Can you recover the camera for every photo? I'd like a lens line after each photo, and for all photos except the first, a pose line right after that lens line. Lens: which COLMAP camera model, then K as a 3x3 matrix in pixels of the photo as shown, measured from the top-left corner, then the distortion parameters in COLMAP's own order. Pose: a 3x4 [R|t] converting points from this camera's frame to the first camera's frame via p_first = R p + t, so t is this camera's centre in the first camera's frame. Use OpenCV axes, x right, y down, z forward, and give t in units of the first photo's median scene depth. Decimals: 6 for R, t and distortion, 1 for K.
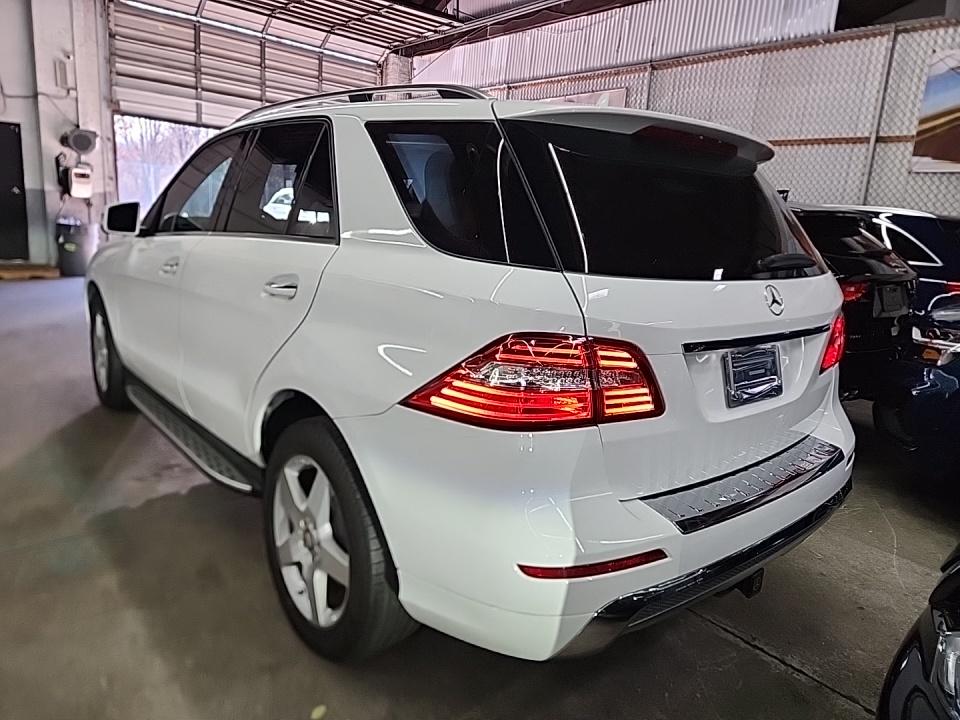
lens RADIAL K [[621.1, 0, 475.3], [0, 621.1, 354.5], [0, 0, 1]] dist [0.062714, -0.050184]
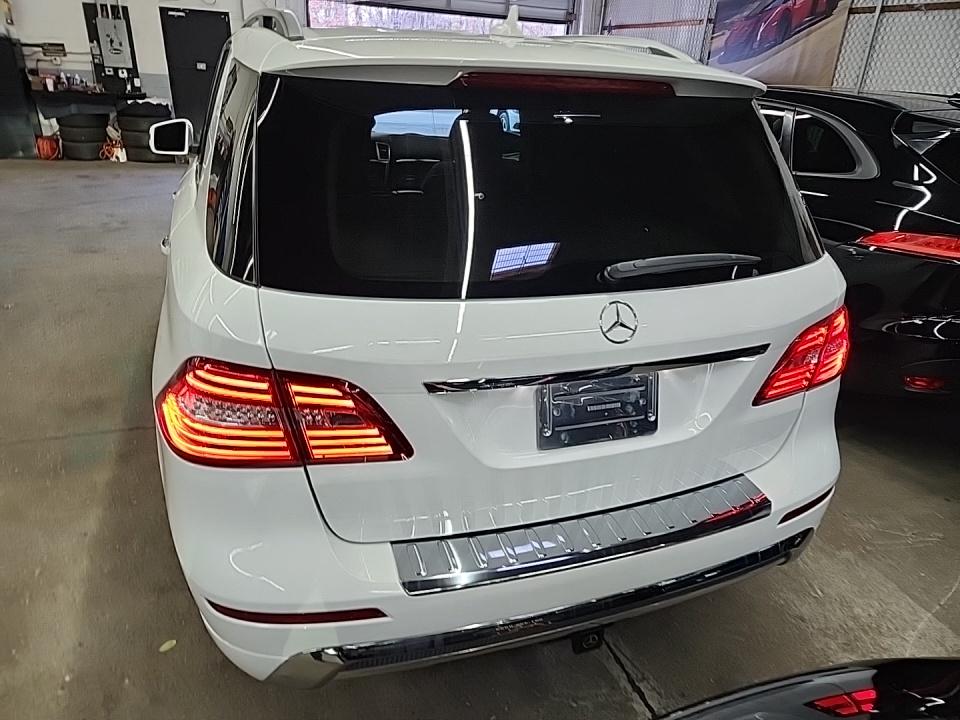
lens RADIAL K [[621.1, 0, 475.3], [0, 621.1, 354.5], [0, 0, 1]] dist [0.062714, -0.050184]
pose [[0.953914, 0.131164, -0.269896, 0.524844], [-0.083677, 0.980006, 0.180515, -0.176626], [0.288177, -0.149611, 0.945817, 0.221119]]
